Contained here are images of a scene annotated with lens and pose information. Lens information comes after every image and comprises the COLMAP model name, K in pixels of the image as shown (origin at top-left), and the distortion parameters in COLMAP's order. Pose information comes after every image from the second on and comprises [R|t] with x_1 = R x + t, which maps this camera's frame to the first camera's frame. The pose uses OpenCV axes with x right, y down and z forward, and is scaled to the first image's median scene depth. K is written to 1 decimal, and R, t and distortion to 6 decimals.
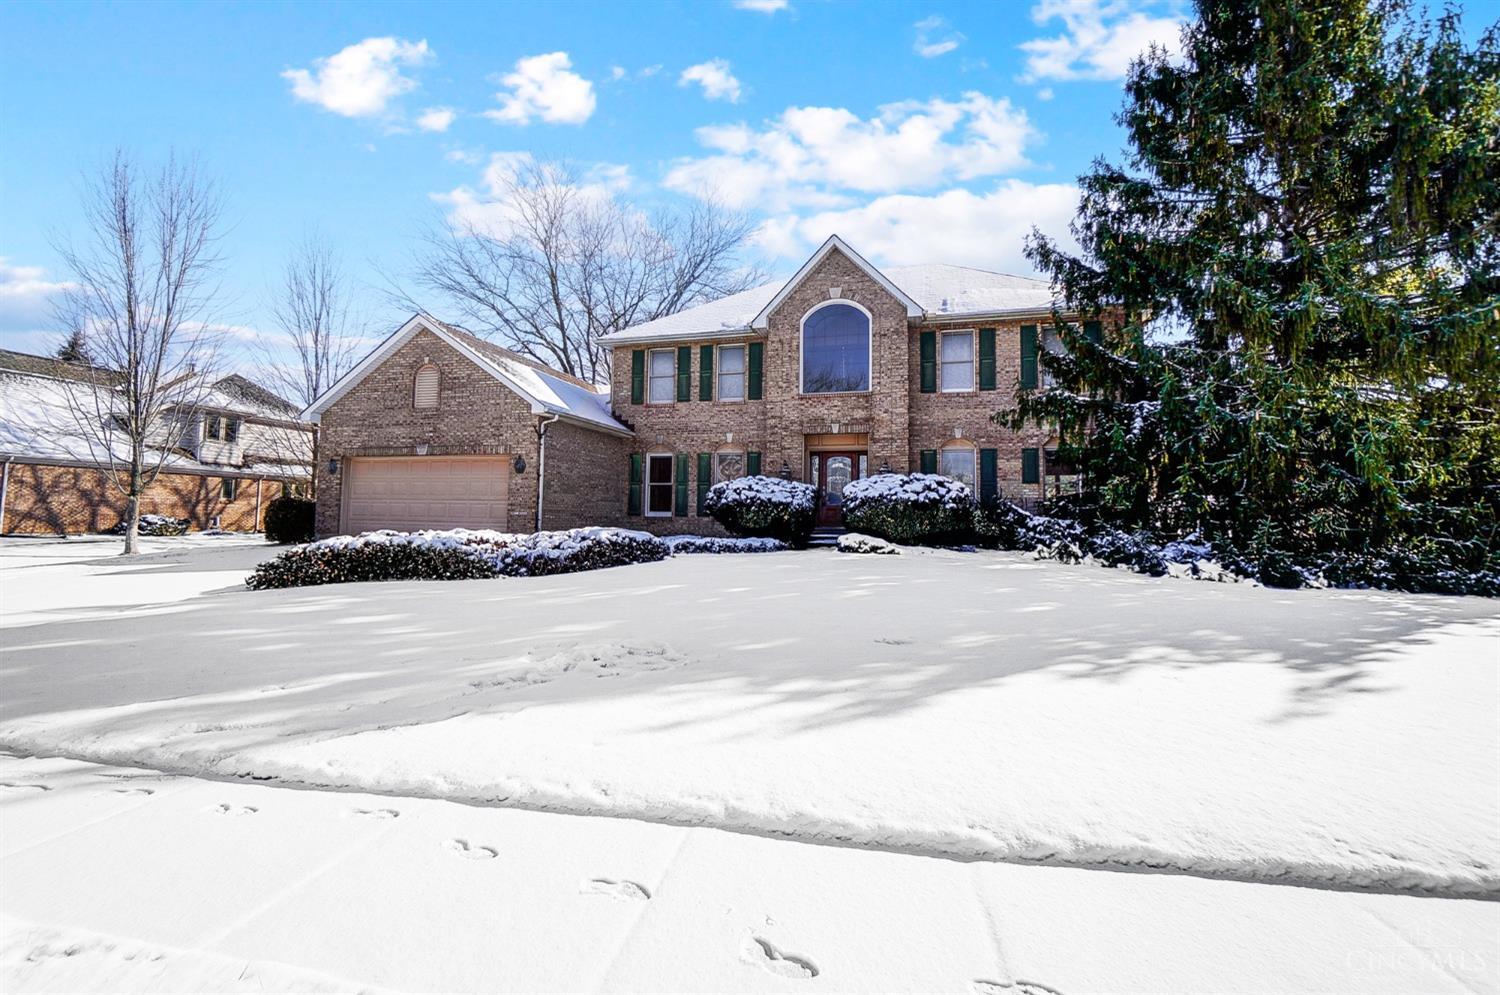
lens RADIAL K [[660.7, 0, 742.1], [0, 660.7, 471.3], [0, 0, 1]] dist [-0.003544, -0.000360]
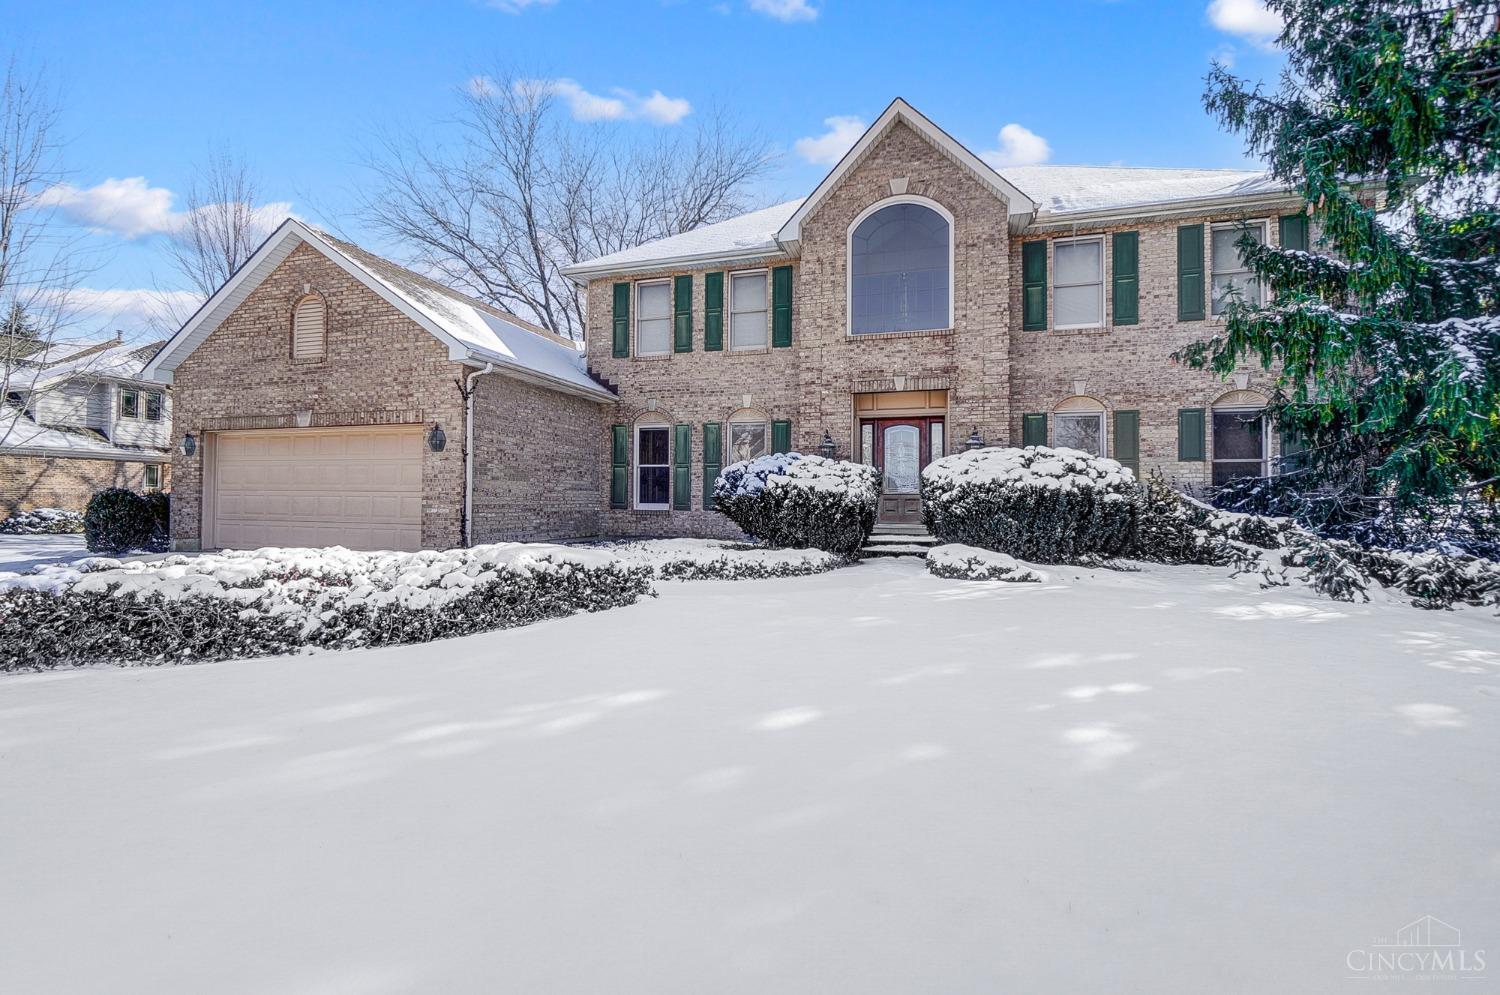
lens RADIAL K [[659.7, 0, 739.4], [0, 659.7, 488.1], [0, 0, 1]] dist [-0.006095, -0.000289]
pose [[0.999694, -0.006989, -0.023726, -0.011903], [0.008245, 0.998547, 0.053248, 0.006441], [0.023319, -0.053428, 0.998299, 0.303158]]
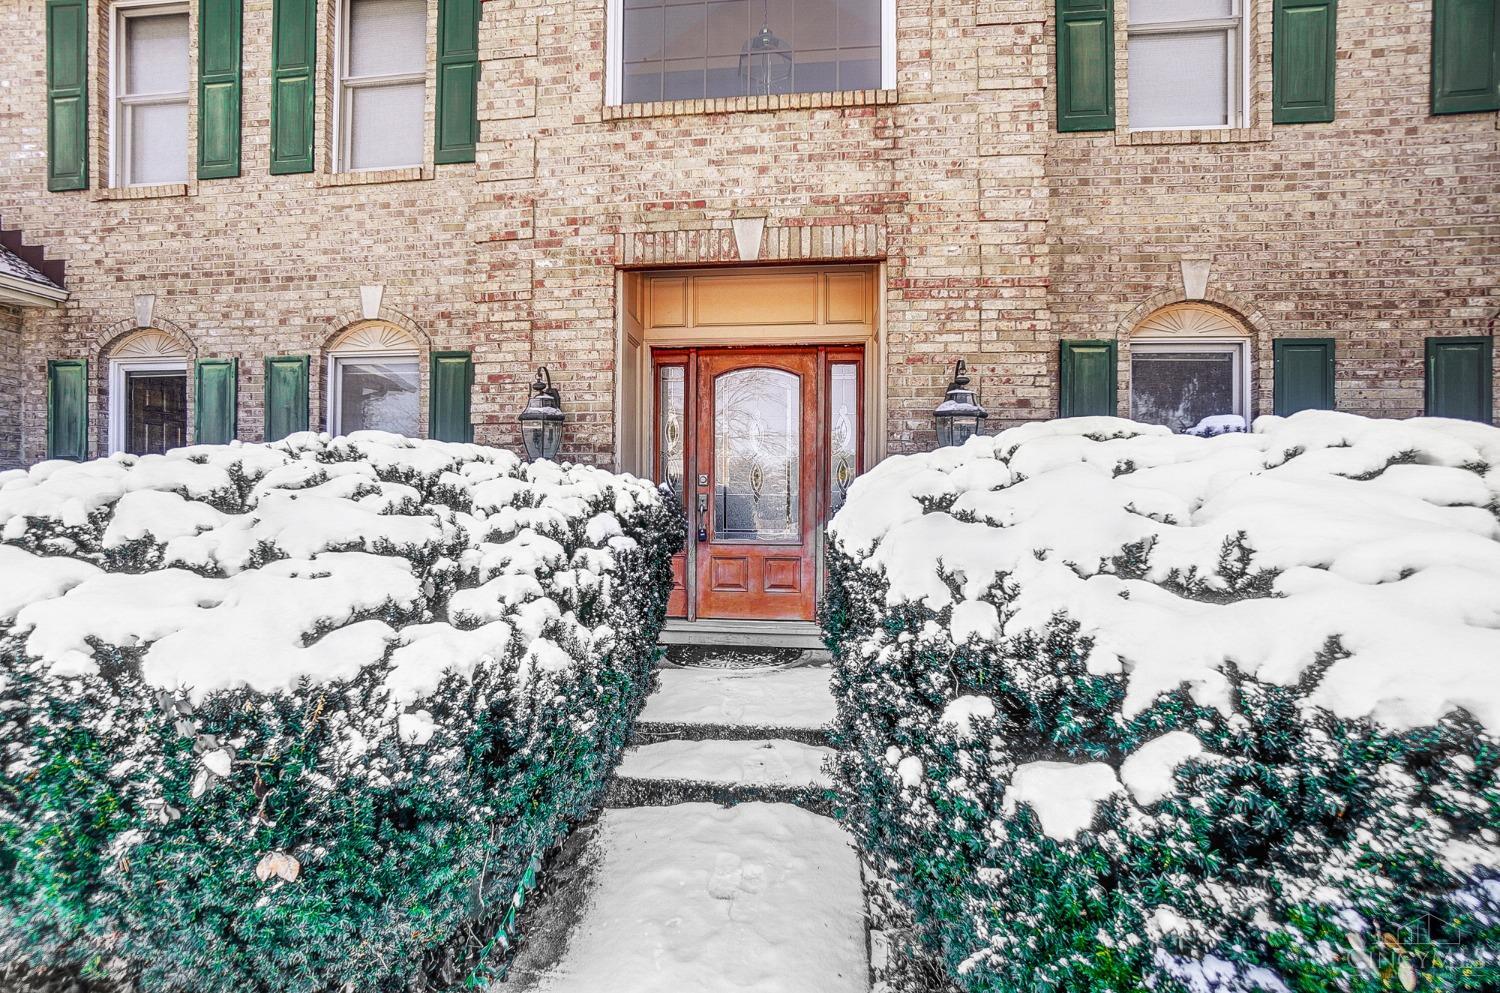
lens RADIAL K [[660.8, 0, 739.9], [0, 660.8, 493.2], [0, 0, 1]] dist [-0.070270, 0.025623]
pose [[0.985860, -0.009882, 0.167279, 0.098244], [-0.003458, 0.996847, 0.079272, 0.009265], [-0.167535, -0.078729, 0.982718, 0.769472]]
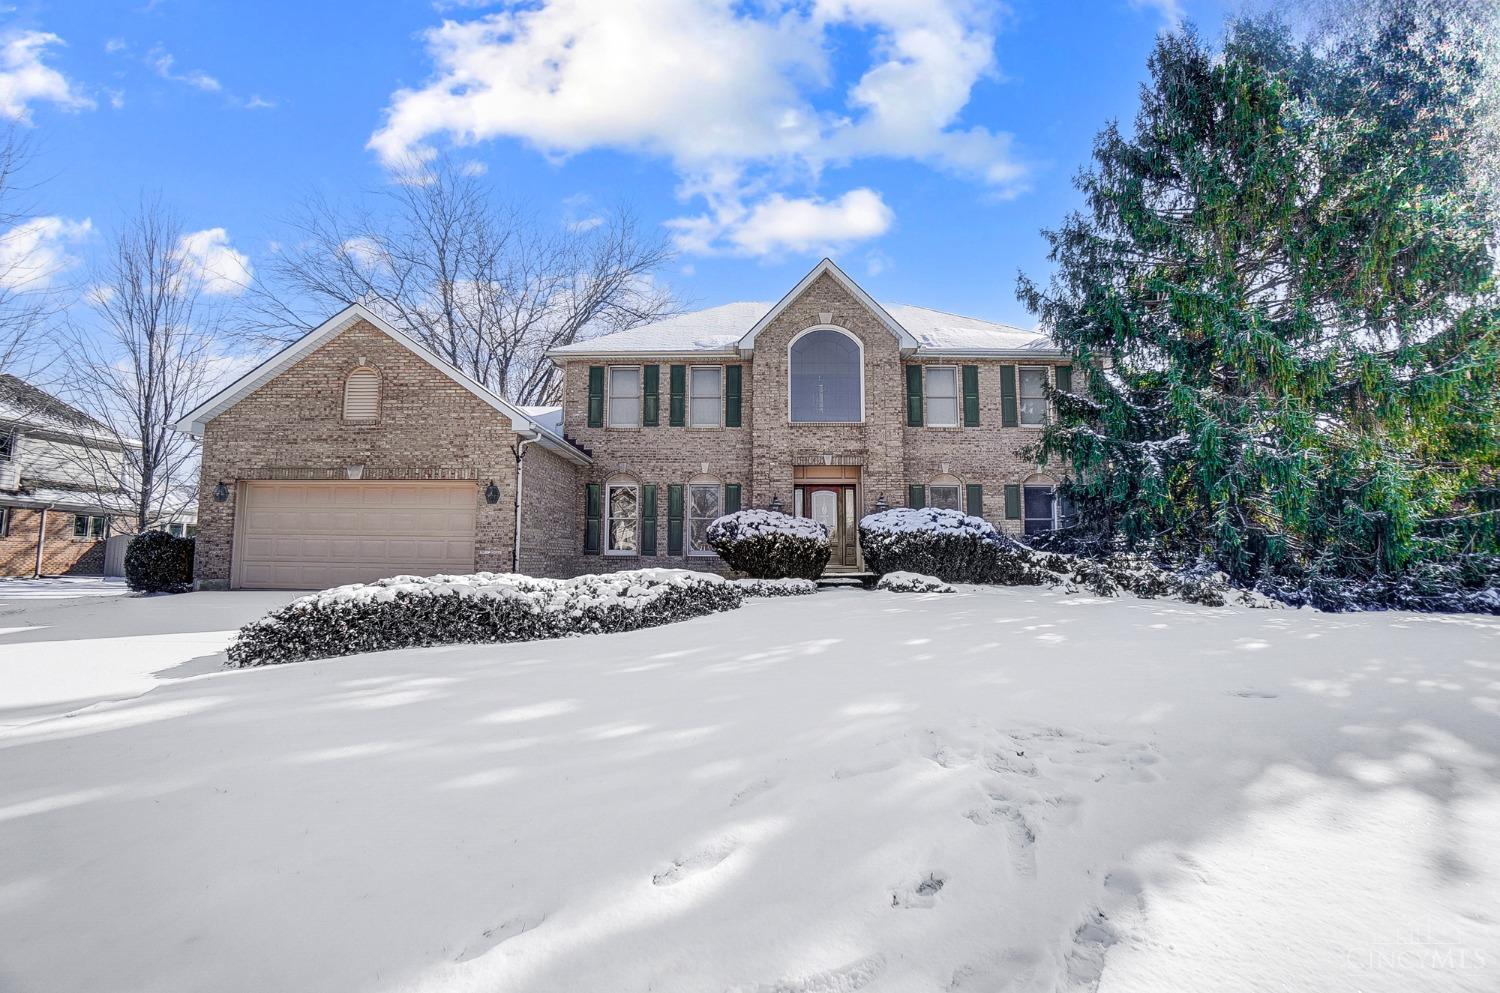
lens RADIAL K [[660.8, 0, 739.9], [0, 660.8, 493.2], [0, 0, 1]] dist [-0.070270, 0.025623]
pose [[0.967389, 0.015023, 0.252849, -0.221653], [-0.008914, 0.999640, -0.025290, 0.007505], [-0.253138, 0.022211, 0.967175, 0.124779]]
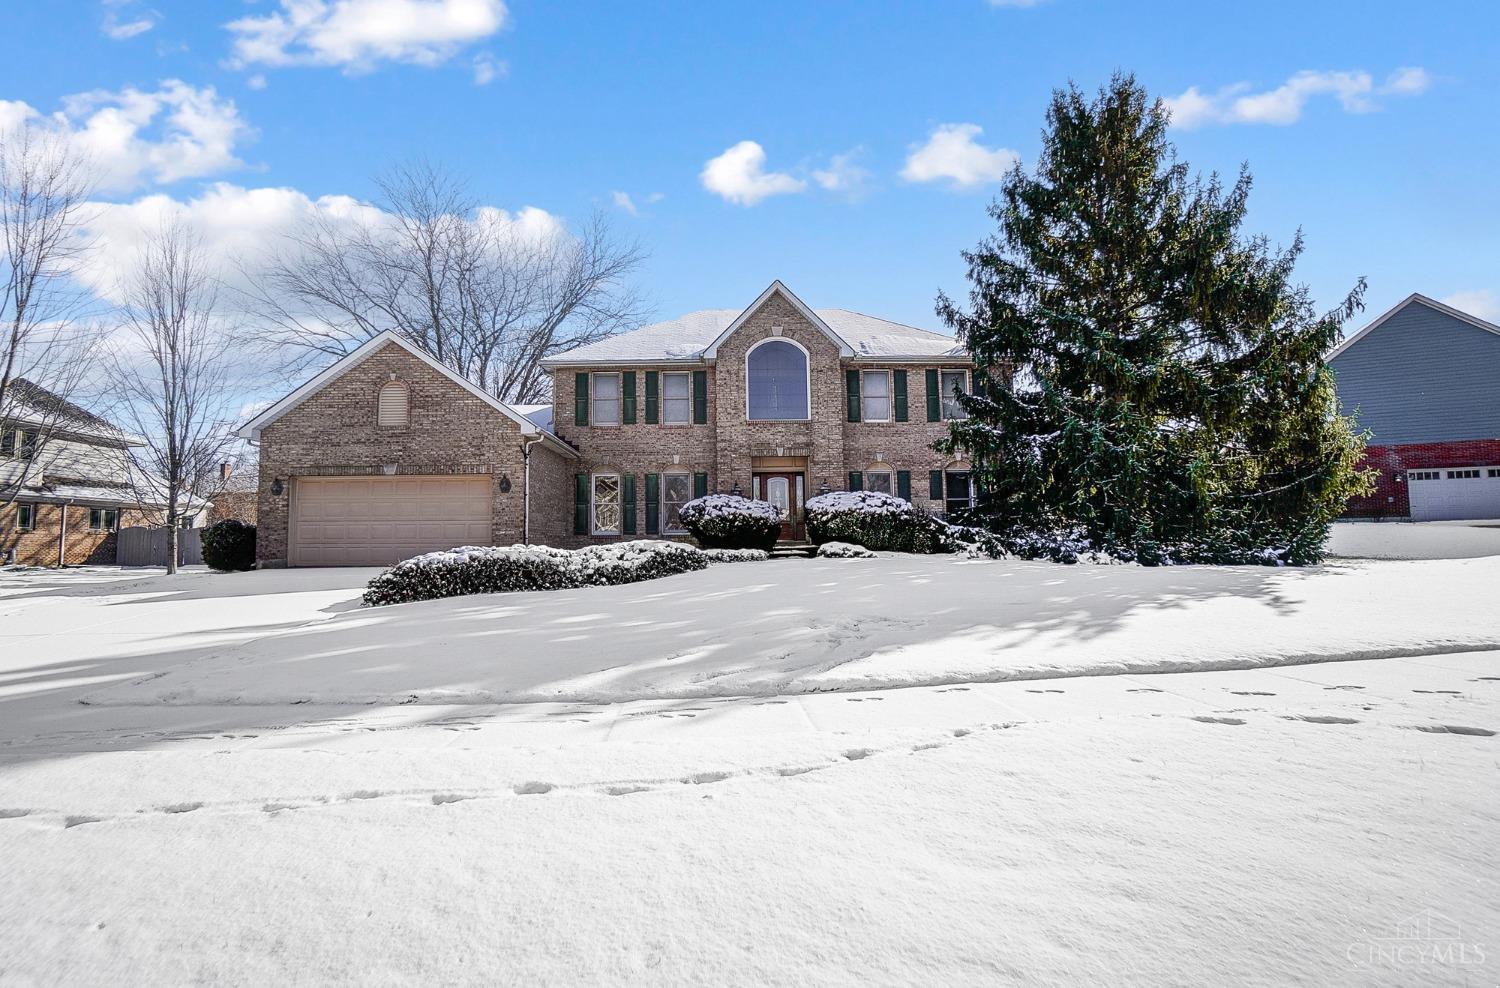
lens RADIAL K [[674.9, 0, 733.5], [0, 674.9, 491.9], [0, 0, 1]] dist [-0.071608, 0.028527]
pose [[0.957248, -0.004620, 0.289232, -0.270497], [0.005539, 0.999982, -0.002359, 0.005366], [-0.289216, 0.003860, 0.957256, -0.072899]]
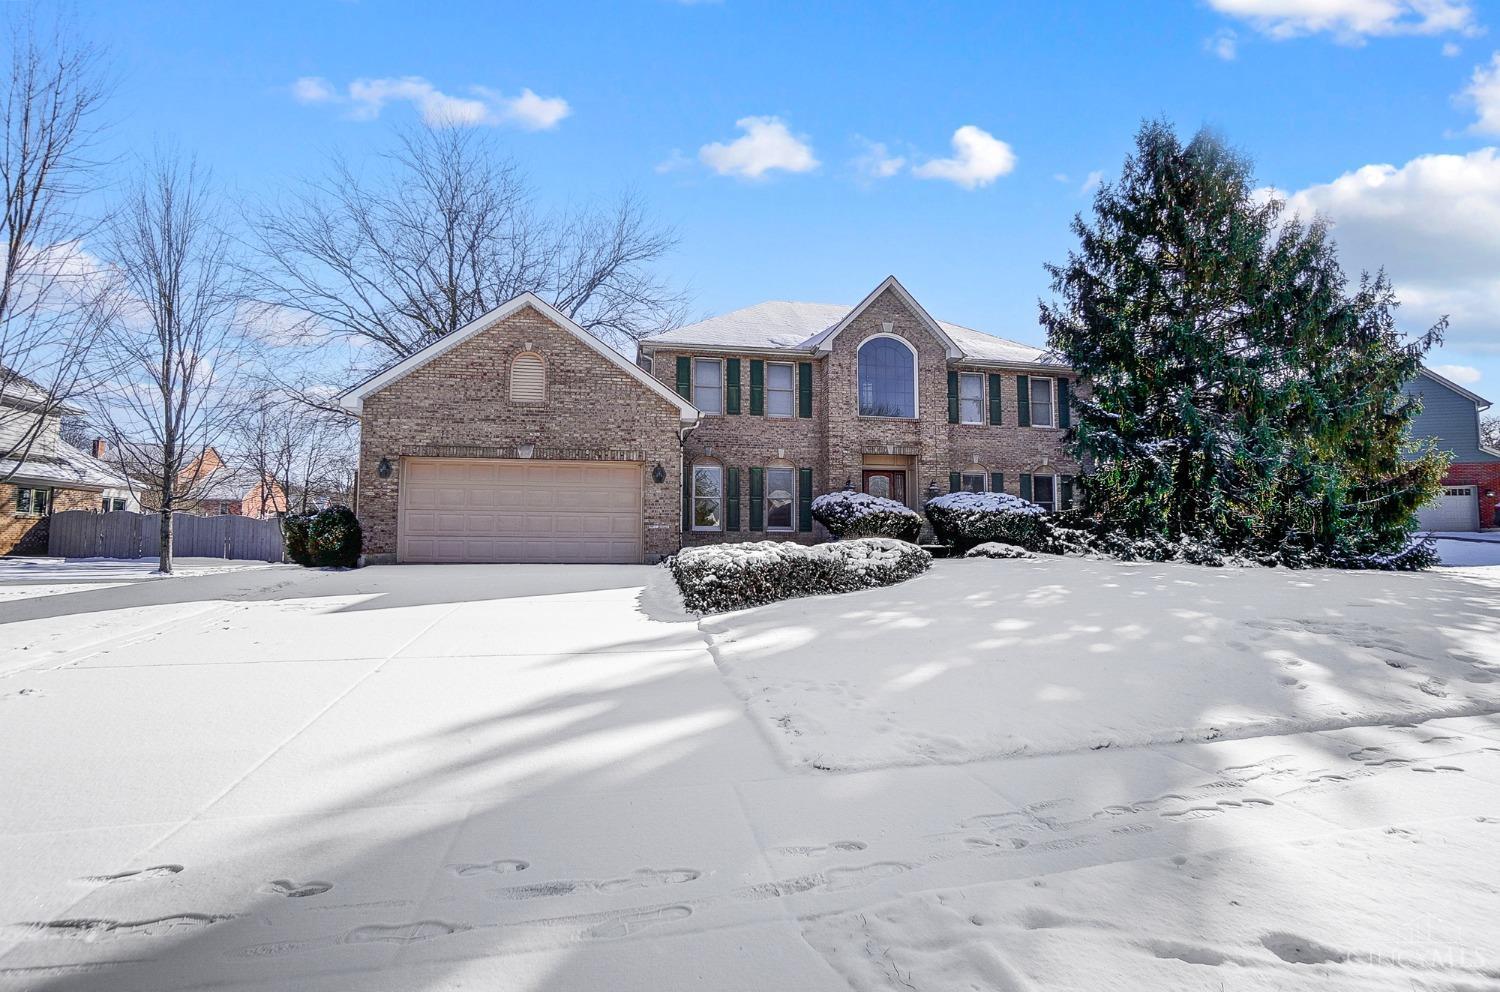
lens RADIAL K [[666.6, 0, 745.5], [0, 666.6, 495.8], [0, 0, 1]] dist [-0.072970, 0.025375]
pose [[0.895850, 0.017984, 0.443993, -0.577648], [-0.022420, 0.999737, 0.004742, 0.012302], [-0.443791, -0.014202, 0.896018, 0.113492]]
